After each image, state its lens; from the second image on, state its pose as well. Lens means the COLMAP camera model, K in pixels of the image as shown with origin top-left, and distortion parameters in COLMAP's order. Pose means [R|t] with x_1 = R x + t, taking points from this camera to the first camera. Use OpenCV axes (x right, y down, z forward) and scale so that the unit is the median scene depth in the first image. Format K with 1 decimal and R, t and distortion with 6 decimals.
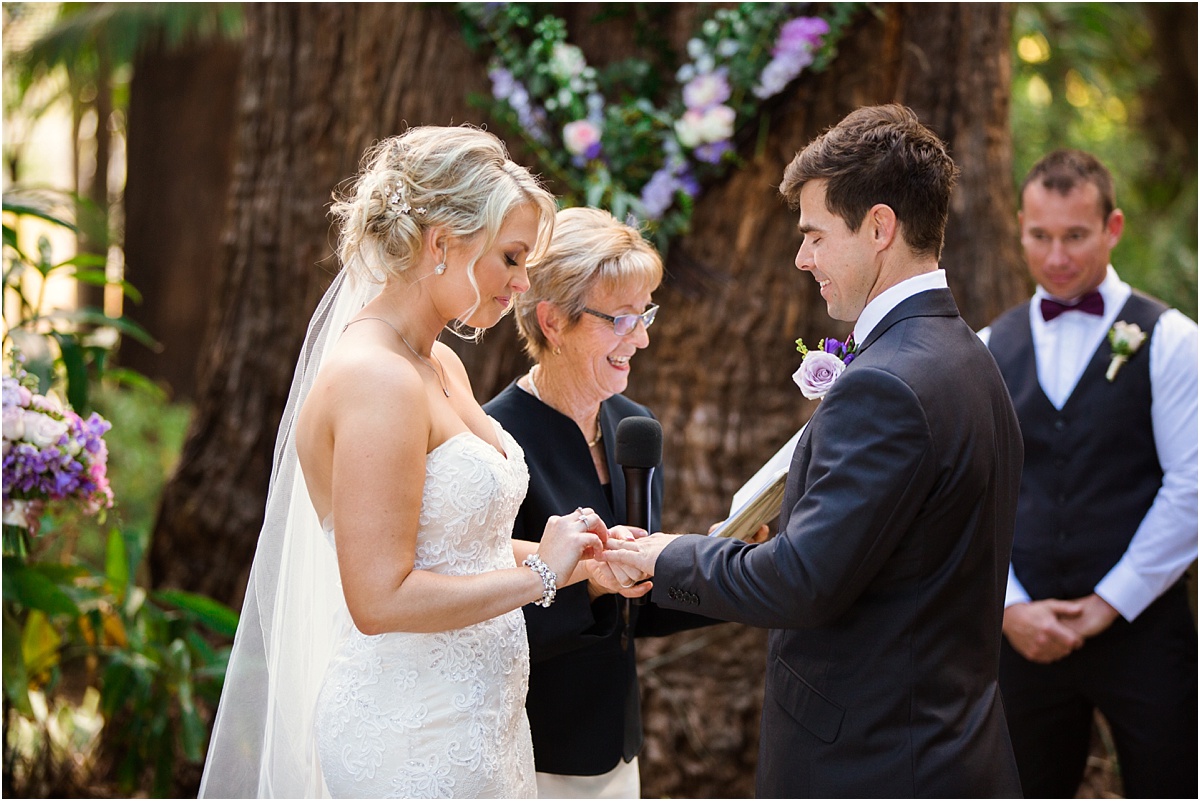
lens RADIAL K [[4144.9, 0, 600.0], [0, 4144.9, 400.5], [0, 0, 1]] dist [0.089382, 0.246749]
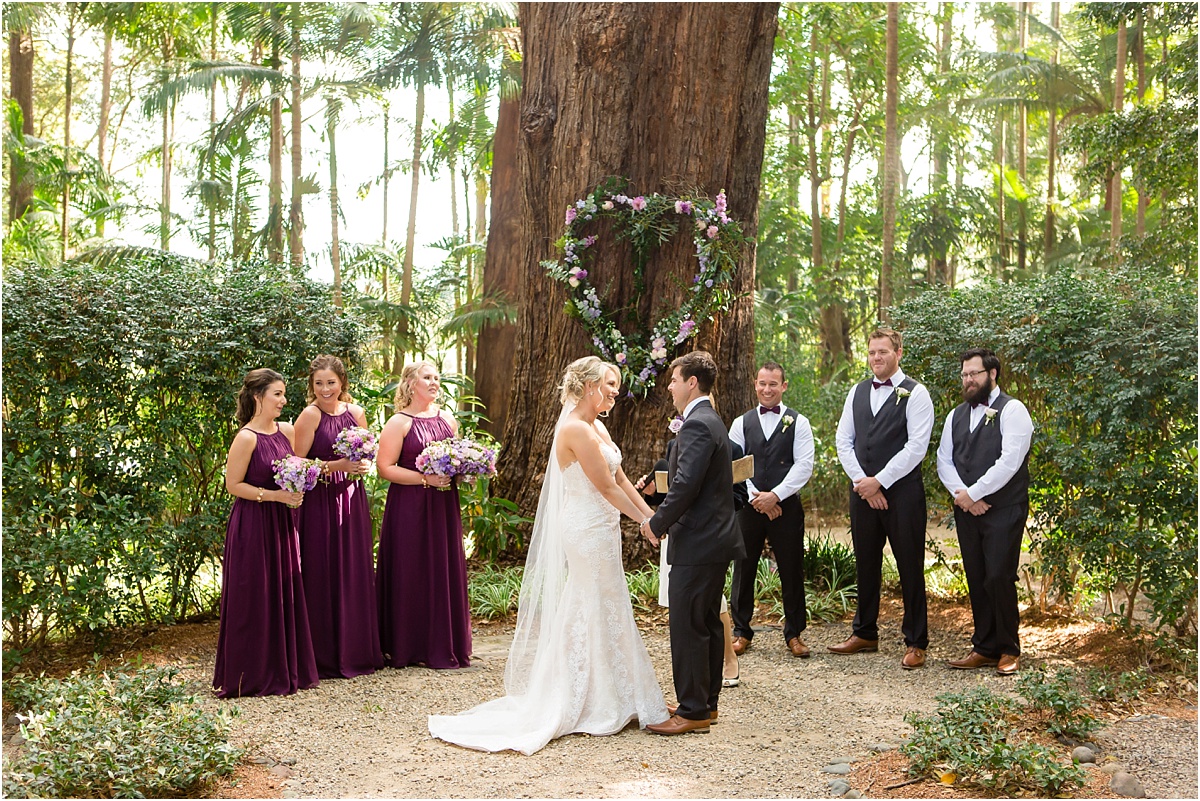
lens RADIAL K [[1445.9, 0, 600.0], [0, 1445.9, 400.5], [0, 0, 1]] dist [-0.013378, 0.014669]
pose [[0.999589, -0.007905, -0.027540, 0.010424], [0.007059, 0.999504, -0.030683, 0.005209], [0.027768, 0.030476, 0.999150, -0.136942]]
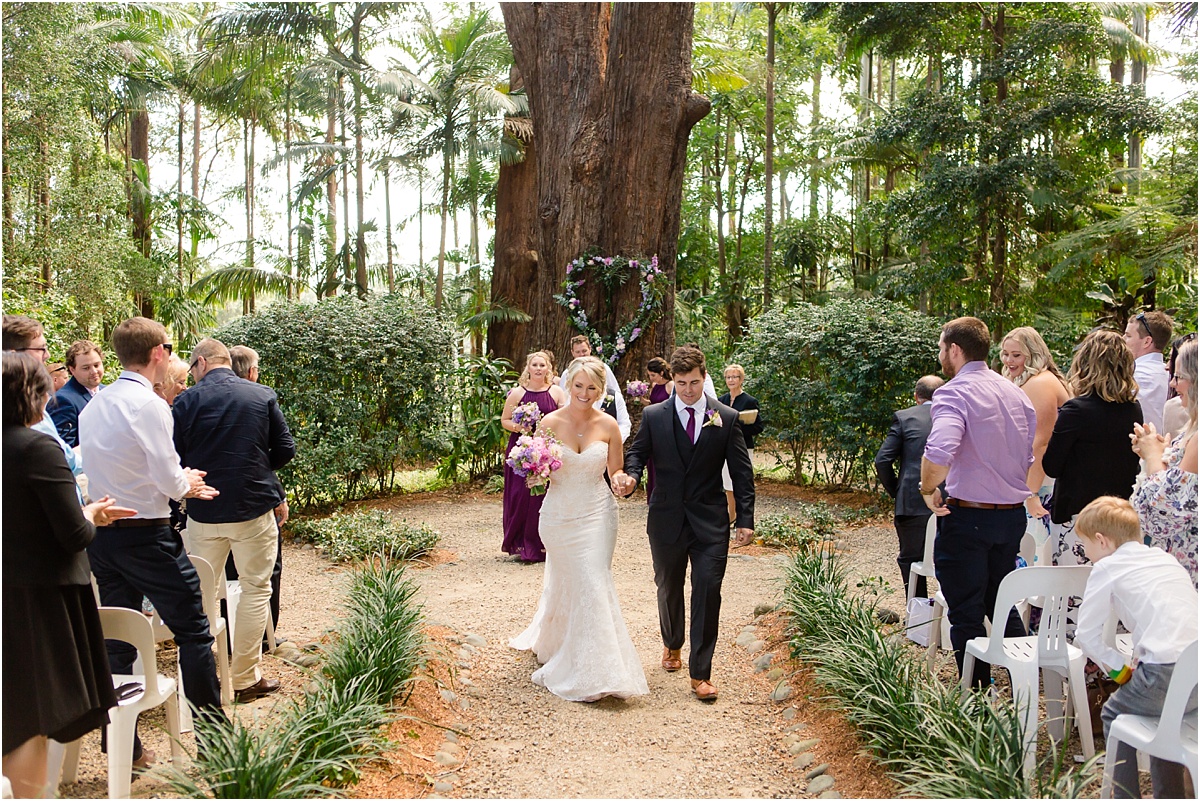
lens RADIAL K [[1194.2, 0, 600.0], [0, 1194.2, 400.5], [0, 0, 1]] dist [0.016293, 0.001006]
pose [[0.999758, -0.019324, 0.010488, -0.021914], [0.019377, 0.999800, -0.004990, 0.016530], [-0.010390, 0.005192, 0.999933, -0.663128]]
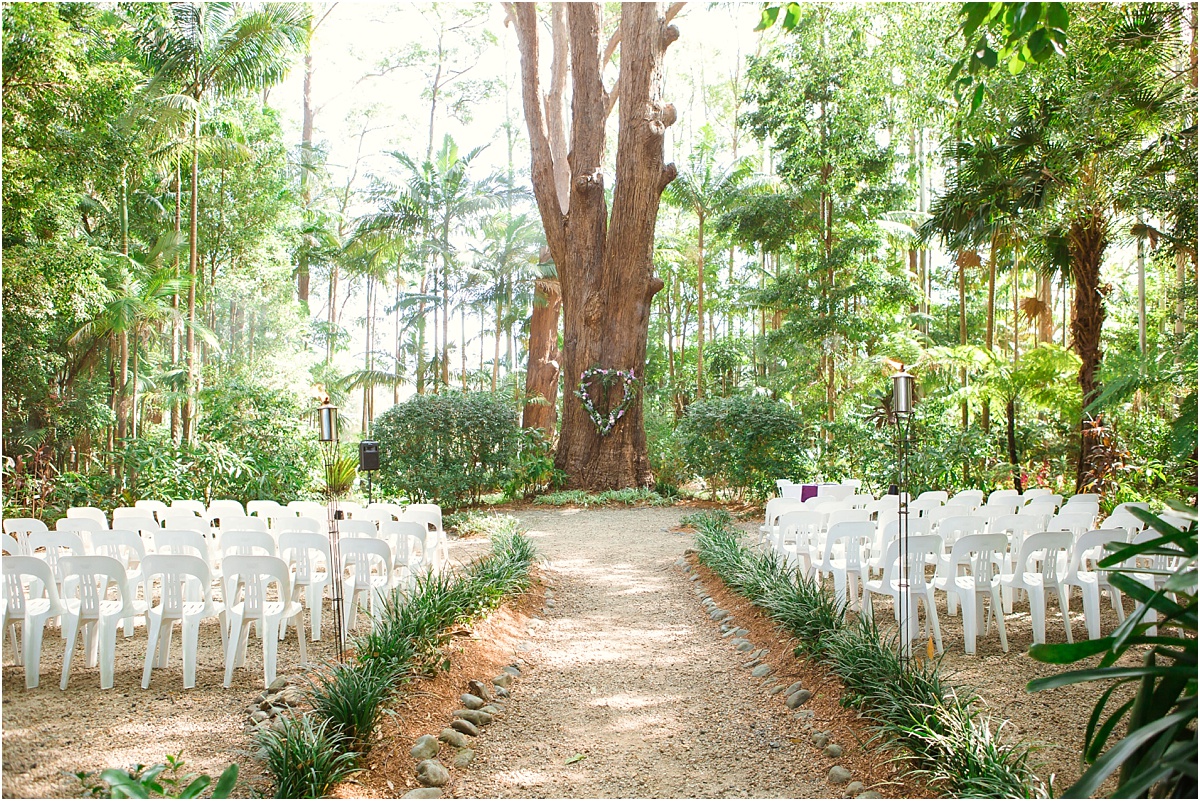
lens RADIAL K [[848.6, 0, 600.0], [0, 848.6, 400.5], [0, 0, 1]] dist [-0.093889, -0.000025]
pose [[0.999554, -0.010687, 0.027901, -0.059444], [0.012758, 0.997089, -0.075168, 0.037526], [-0.027016, 0.075491, 0.996780, -1.040307]]
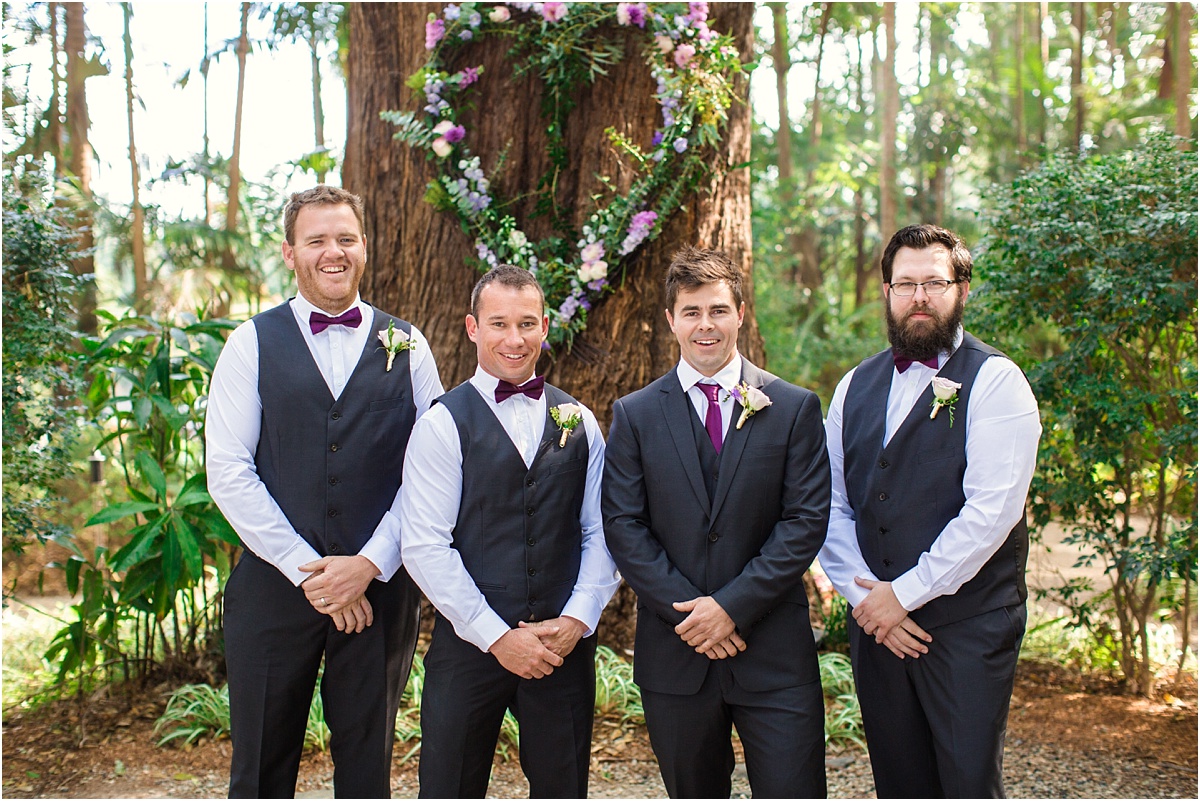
lens RADIAL K [[1679.9, 0, 600.0], [0, 1679.9, 400.5], [0, 0, 1]] dist [-0.150110, 0.000562]
pose [[0.999307, -0.024425, 0.028083, 0.006225], [0.024472, 0.999700, -0.001331, -0.007432], [-0.028042, 0.002017, 0.999605, 0.248949]]
